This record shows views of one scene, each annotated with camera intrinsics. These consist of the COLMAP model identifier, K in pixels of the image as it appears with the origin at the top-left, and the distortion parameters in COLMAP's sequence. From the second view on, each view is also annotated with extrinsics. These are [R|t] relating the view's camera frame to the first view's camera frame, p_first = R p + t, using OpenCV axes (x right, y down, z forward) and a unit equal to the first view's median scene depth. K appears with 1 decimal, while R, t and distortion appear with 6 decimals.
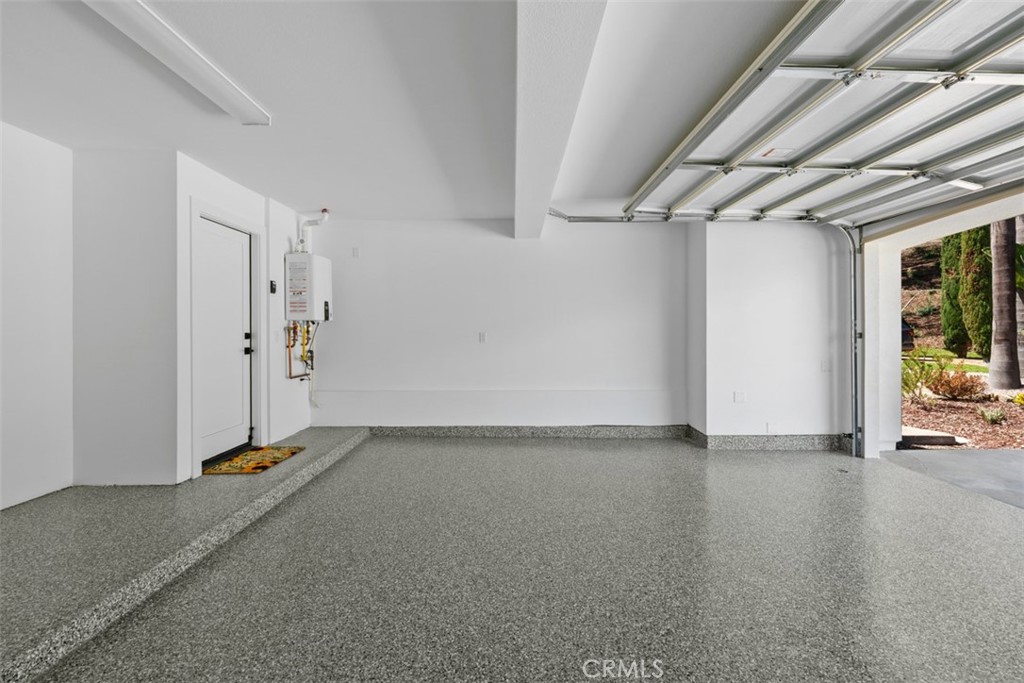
lens RADIAL K [[433.3, 0, 512.1], [0, 433.3, 333.2], [0, 0, 1]] dist [0.000342, -0.000467]
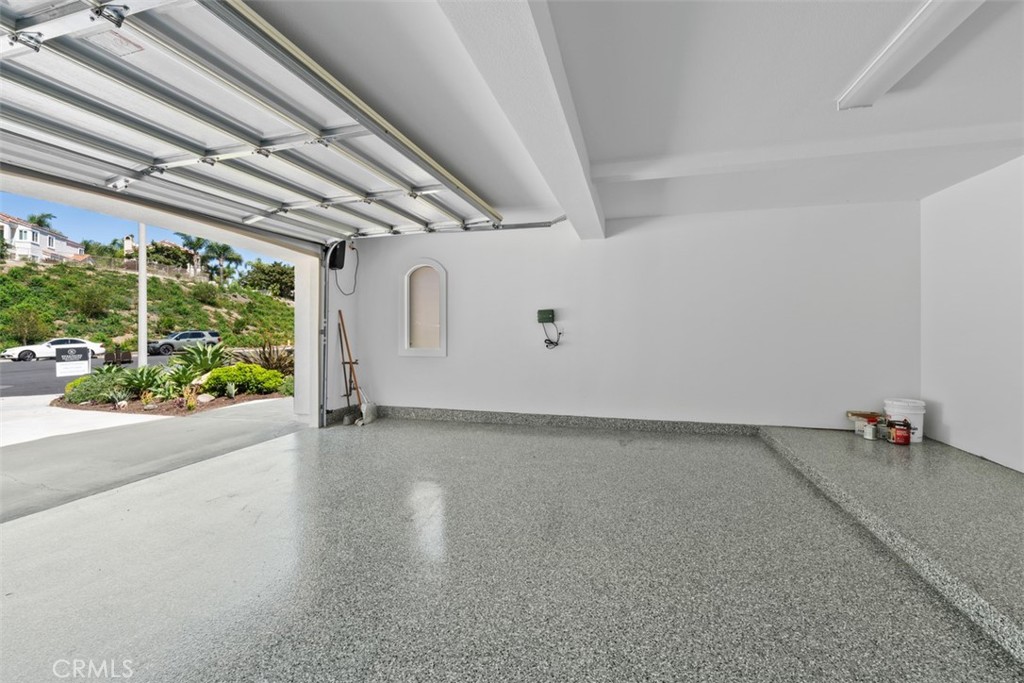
lens RADIAL K [[433.3, 0, 515.1], [0, 433.3, 333.2], [0, 0, 1]] dist [0.000342, -0.000467]
pose [[-0.965865, -0.002757, 0.259032, -0.068813], [0.003424, 0.999720, 0.023410, -0.007078], [-0.259024, 0.023498, -0.965585, 0.983361]]
